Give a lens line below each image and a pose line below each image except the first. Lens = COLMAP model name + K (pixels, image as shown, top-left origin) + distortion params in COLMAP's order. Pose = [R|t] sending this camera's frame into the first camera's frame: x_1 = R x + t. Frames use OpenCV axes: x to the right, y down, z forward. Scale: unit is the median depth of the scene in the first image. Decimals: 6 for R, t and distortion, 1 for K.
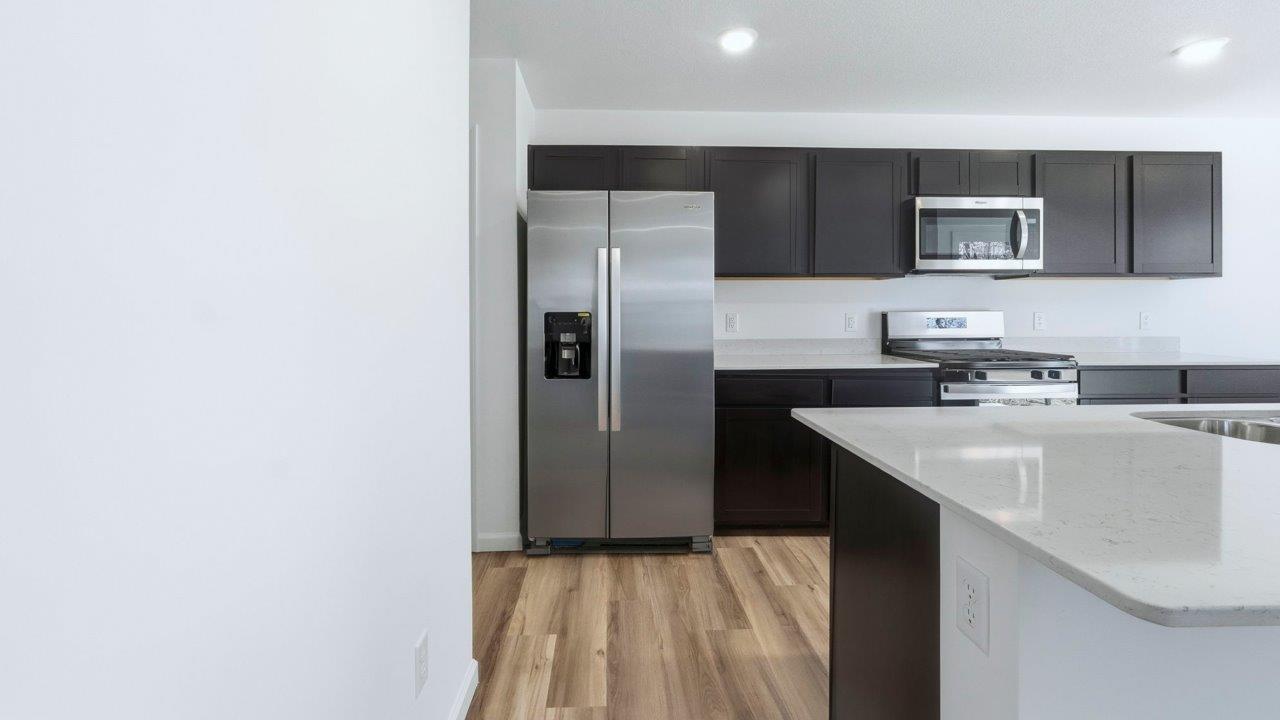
lens RADIAL K [[548.2, 0, 619.9], [0, 548.2, 309.5], [0, 0, 1]] dist [-0.012500, 0.002392]
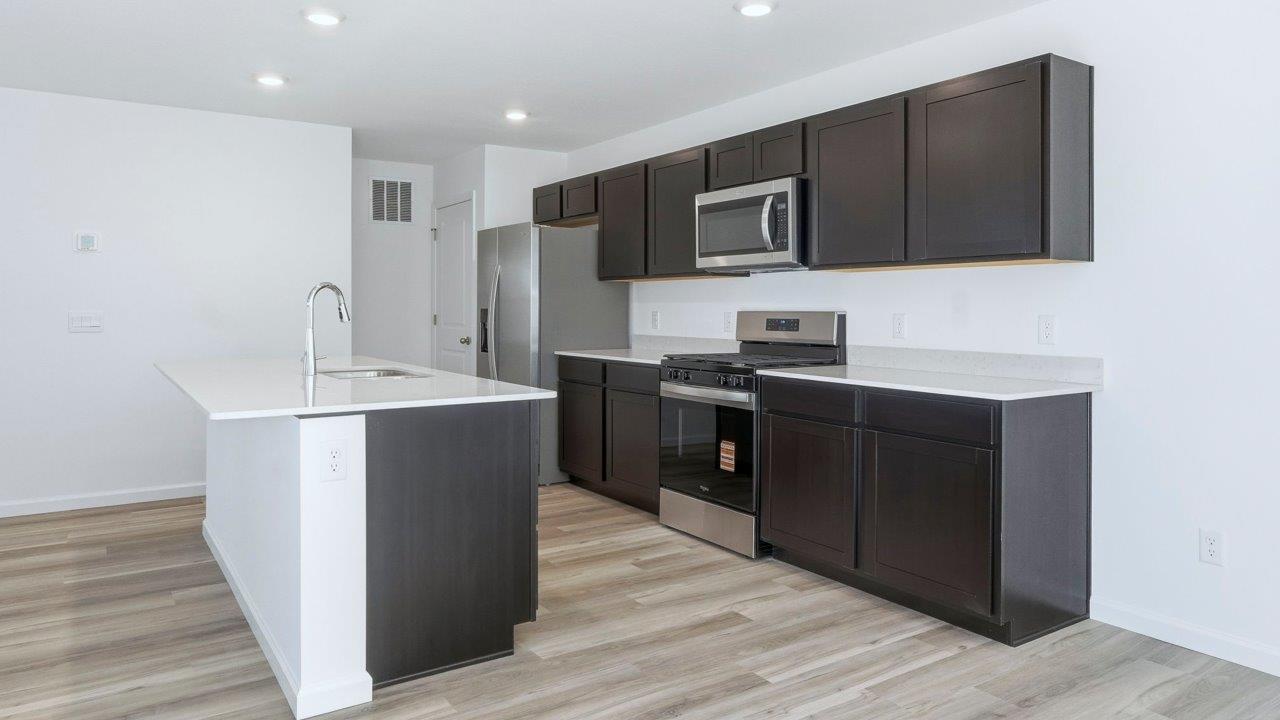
lens RADIAL K [[819.0, 0, 631.9], [0, 819.0, 311.7], [0, 0, 1]] dist [-0.001762, -0.007788]
pose [[0.524624, 0.011645, -0.851254, 1.726512], [-0.002334, 0.999922, 0.012241, -0.012530], [0.851331, -0.004435, 0.524610, 0.123708]]
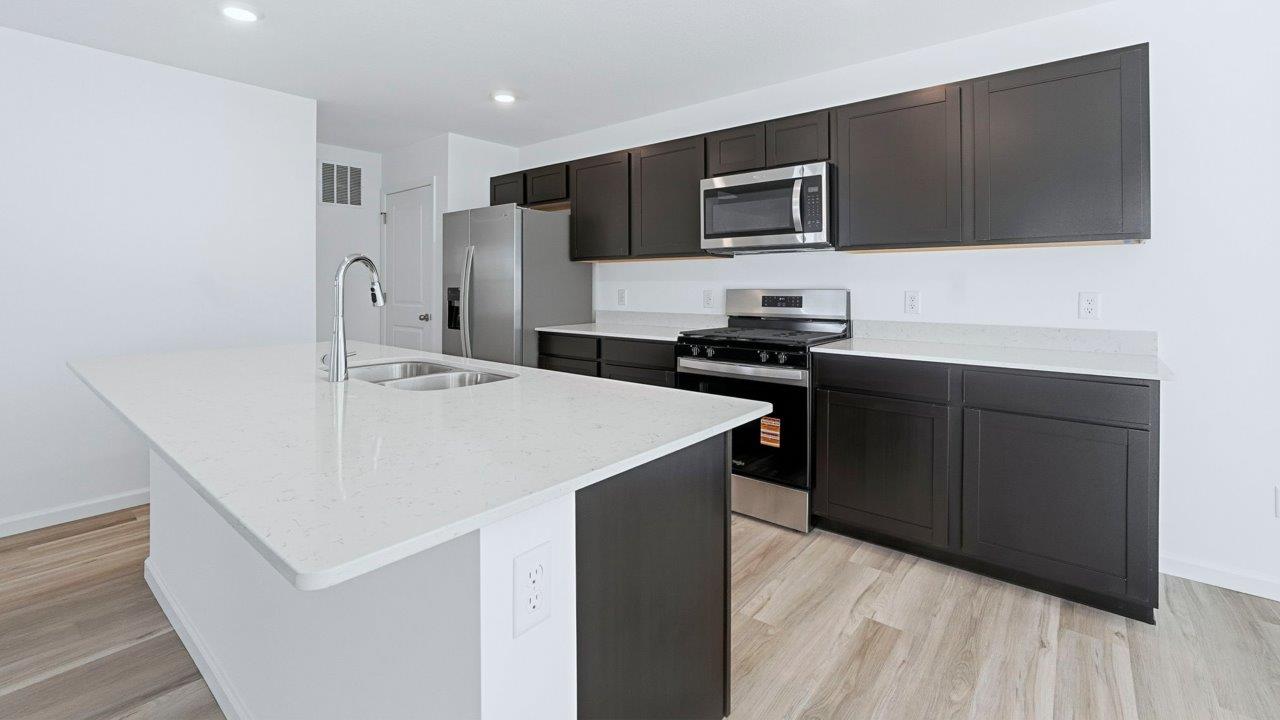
lens RADIAL K [[548.2, 0, 631.7], [0, 548.2, 288.7], [0, 0, 1]] dist [-0.012500, 0.002392]
pose [[0.745827, 0.009916, -0.666066, 1.133460], [-0.002256, 0.999921, 0.012359, -0.009502], [0.666136, -0.007715, 0.745791, 0.126421]]
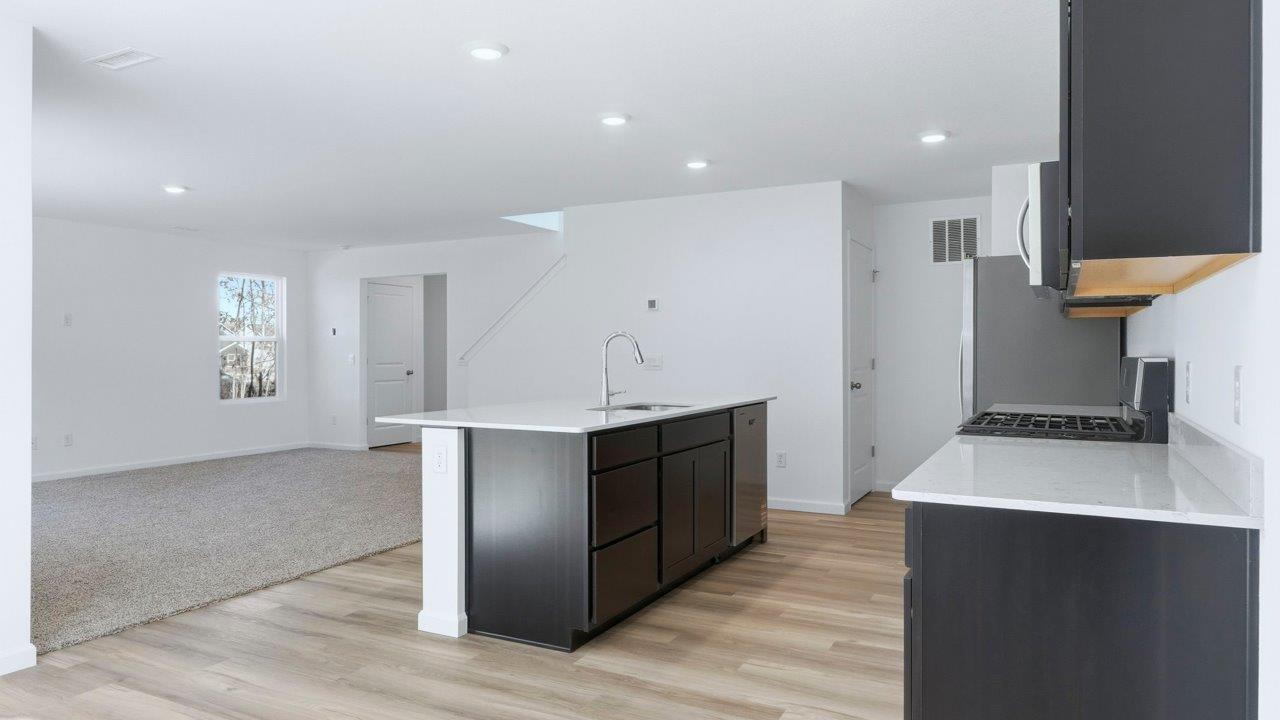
lens RADIAL K [[819.0, 0, 633.6], [0, 819.0, 359.5], [0, 0, 1]] dist [-0.001762, -0.007788]
pose [[-0.487236, 0.014606, -0.873148, 1.755854], [0.006045, 0.999893, 0.013353, -0.009080], [0.873249, 0.001228, -0.487272, 1.051846]]
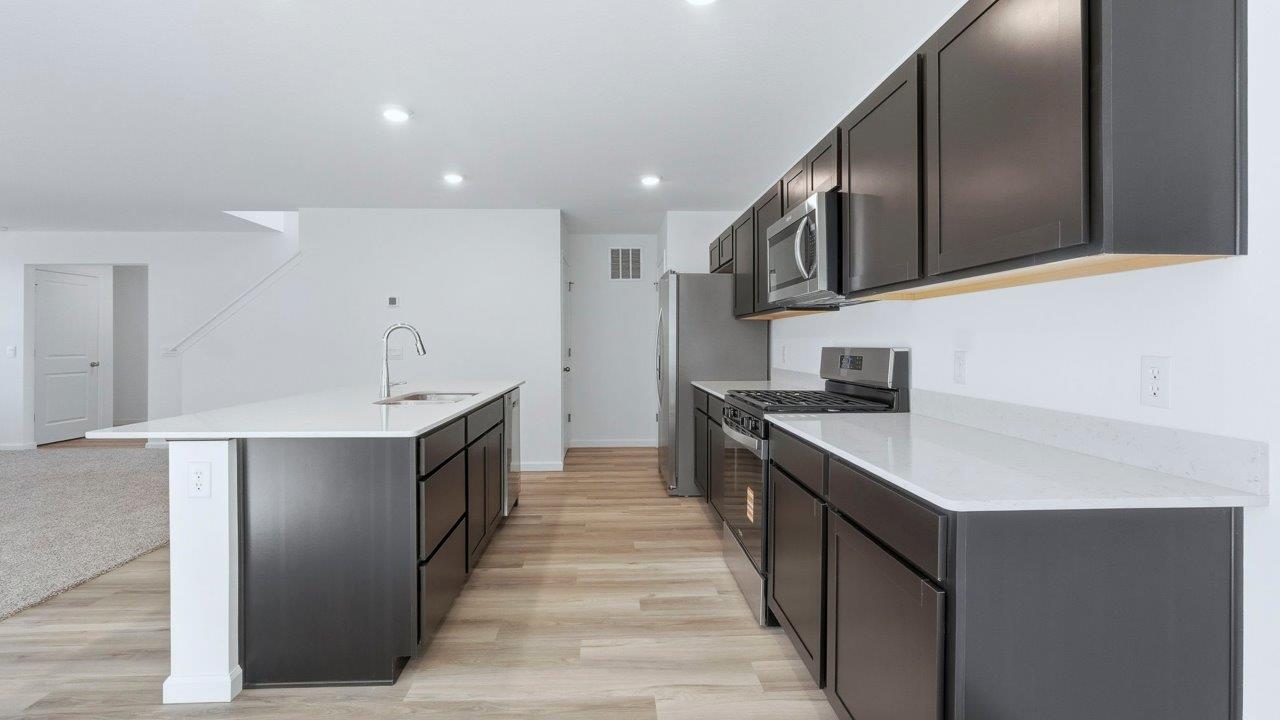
lens RADIAL K [[556.5, 0, 631.5], [0, 556.5, 347.2], [0, 0, 1]] dist [-0.007213, 0.004527]
pose [[0.009794, 0.014873, -0.999841, 1.515044], [0.003697, 0.999882, 0.014910, -0.010654], [0.999945, -0.003842, 0.009737, 0.741760]]
